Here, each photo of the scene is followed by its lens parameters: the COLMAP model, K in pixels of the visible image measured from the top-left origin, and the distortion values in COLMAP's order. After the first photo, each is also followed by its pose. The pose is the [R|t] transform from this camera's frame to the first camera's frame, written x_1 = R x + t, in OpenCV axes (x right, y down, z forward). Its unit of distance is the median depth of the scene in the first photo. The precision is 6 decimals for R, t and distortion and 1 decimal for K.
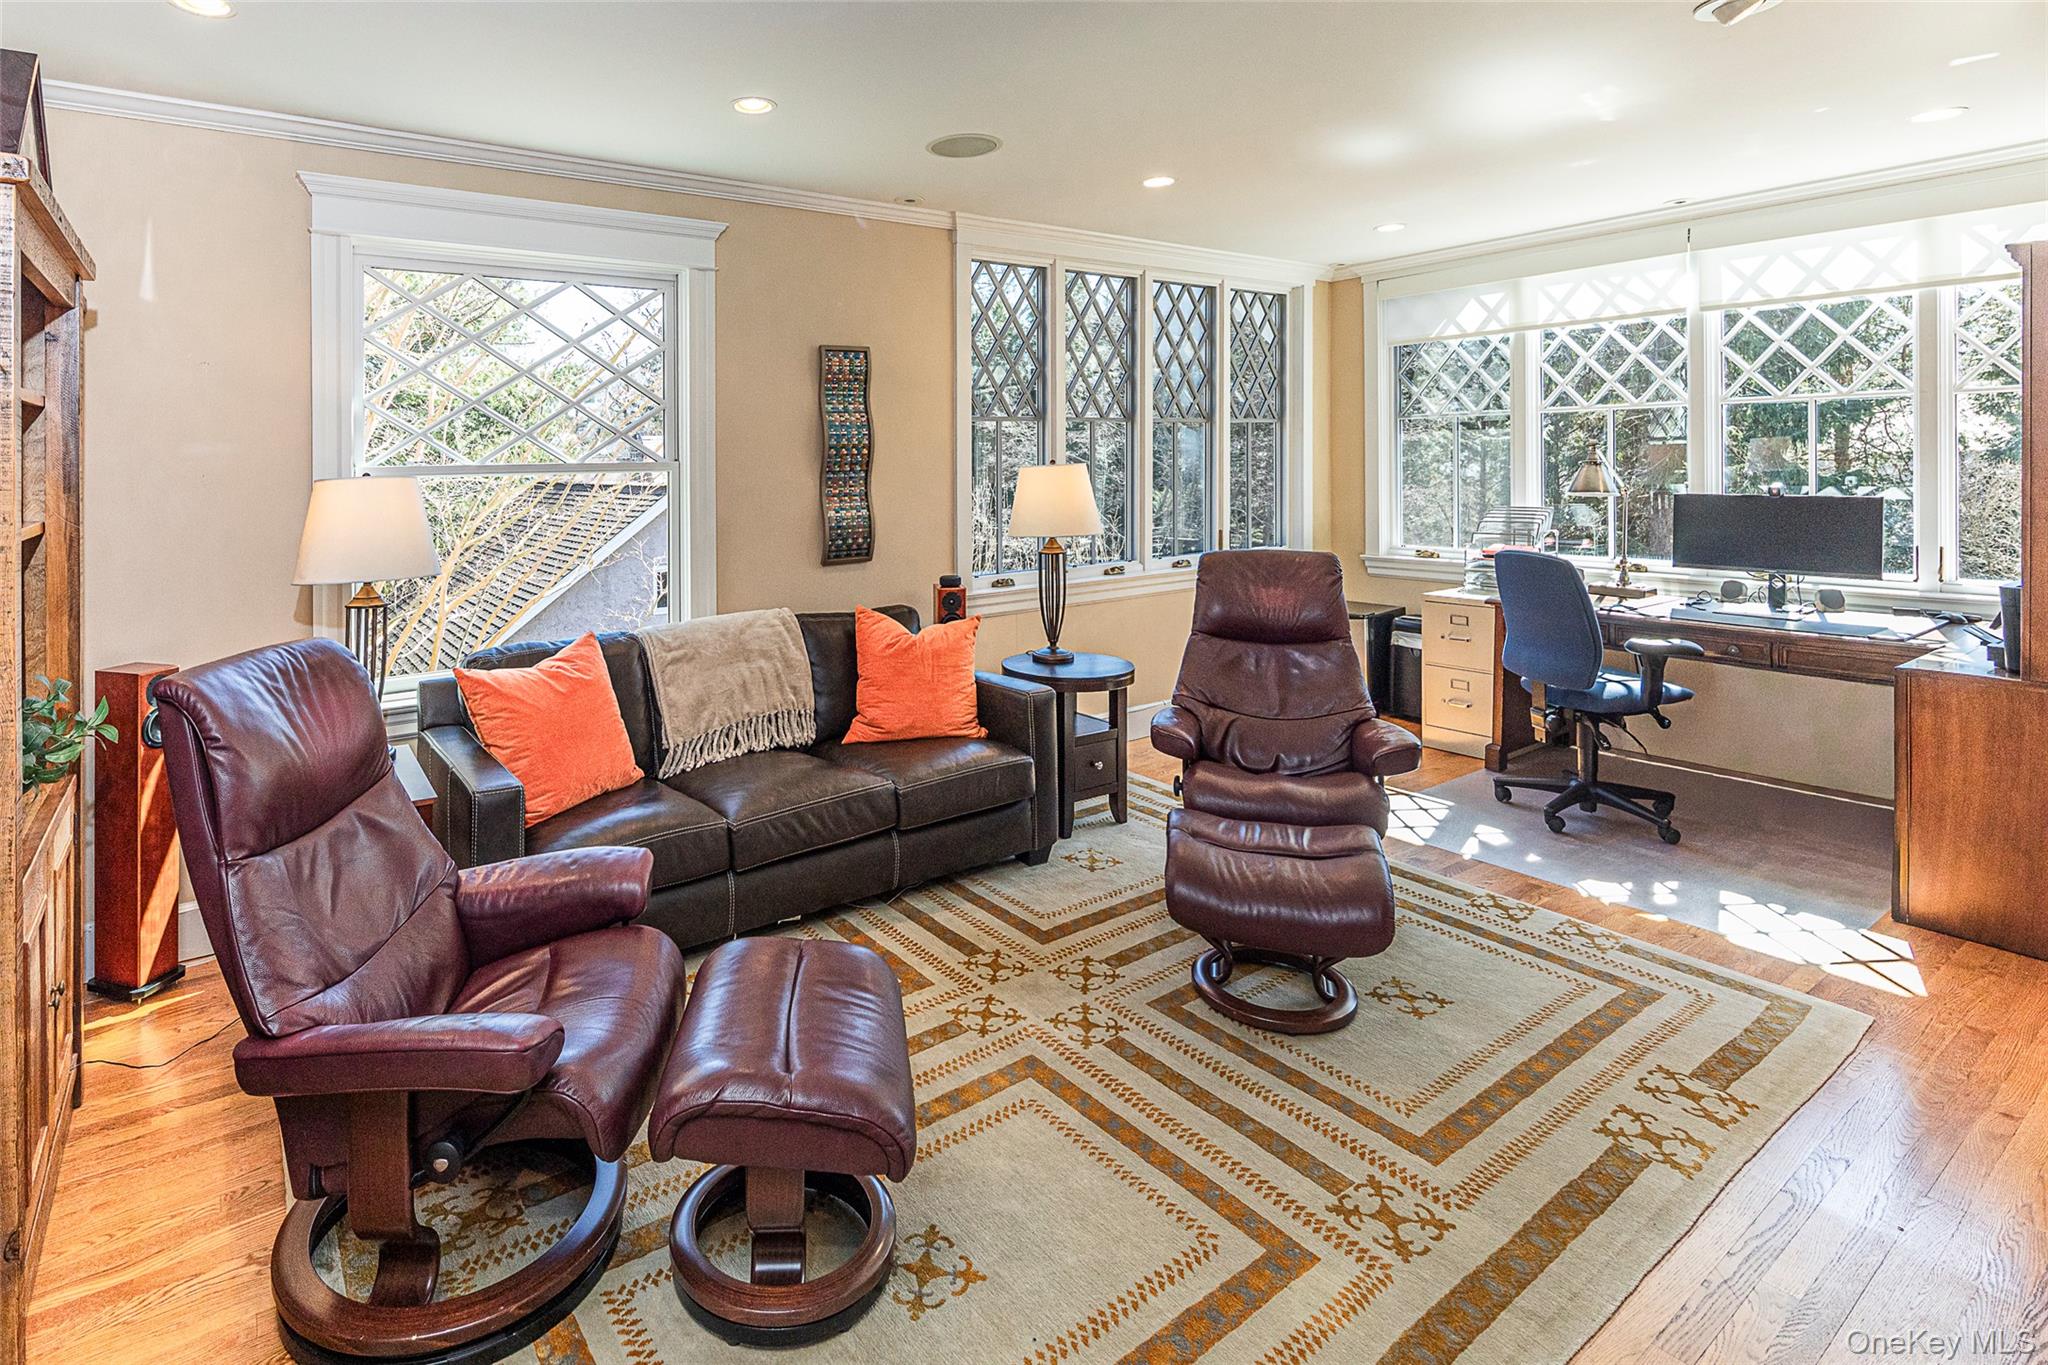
lens RADIAL K [[1040.8, 0, 1024.0], [0, 1040.8, 682.5], [0, 0, 1]] dist [0.027818, -0.000141]
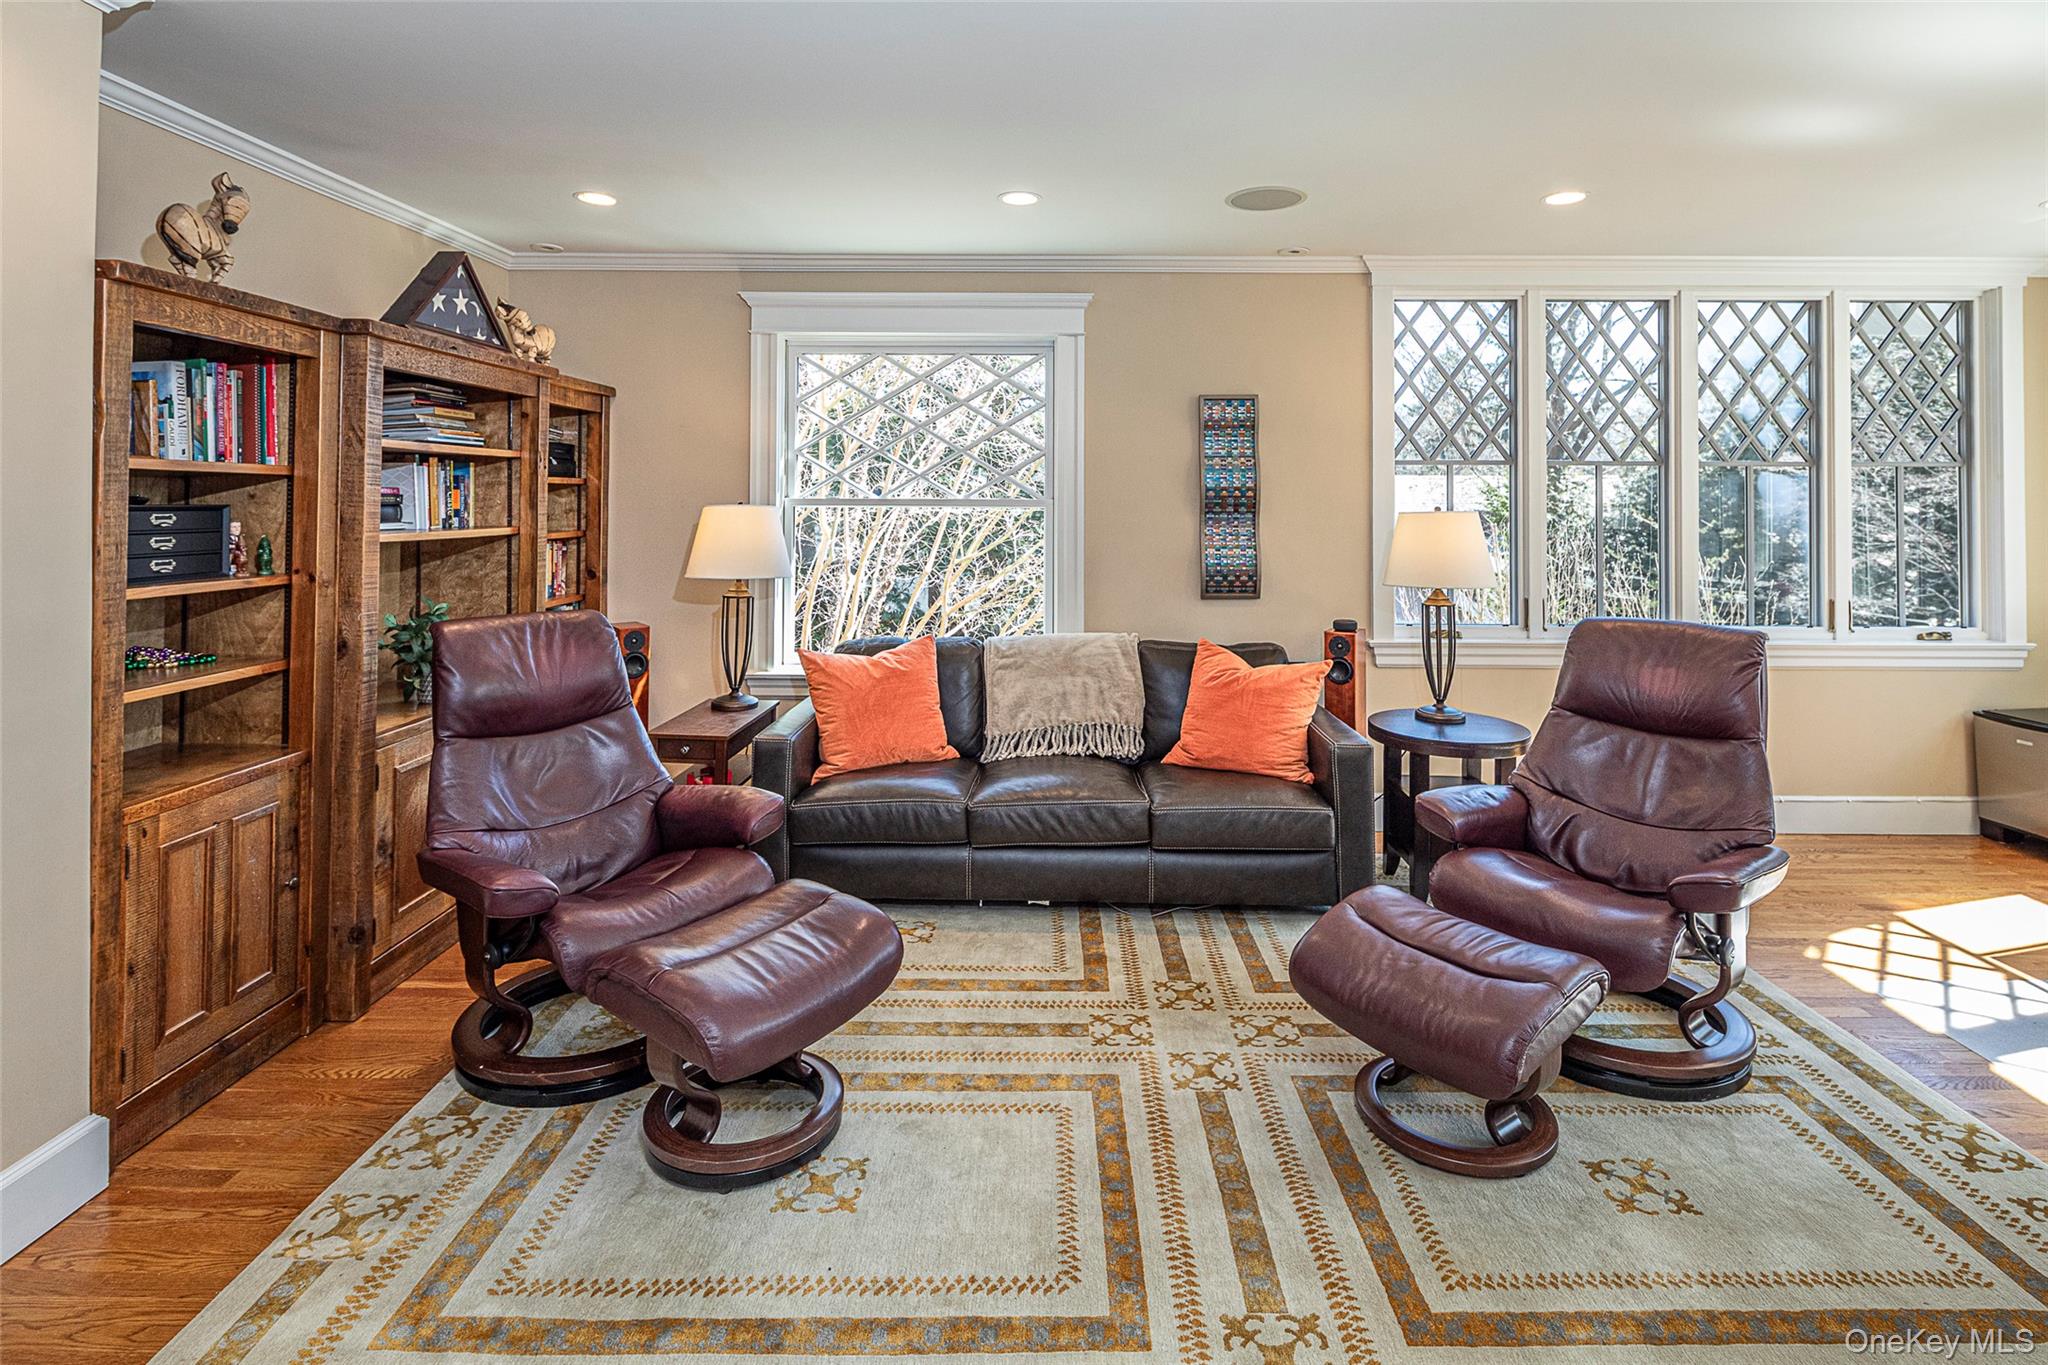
lens RADIAL K [[993.9, 0, 1099.7], [0, 993.9, 713.7], [0, 0, 1]] dist [-0.000576, 0.000012]
pose [[0.823085, 0.137063, -0.551131, 0.356174], [-0.140360, 0.989430, 0.036446, -0.022086], [0.550300, 0.047358, 0.833623, 0.113394]]
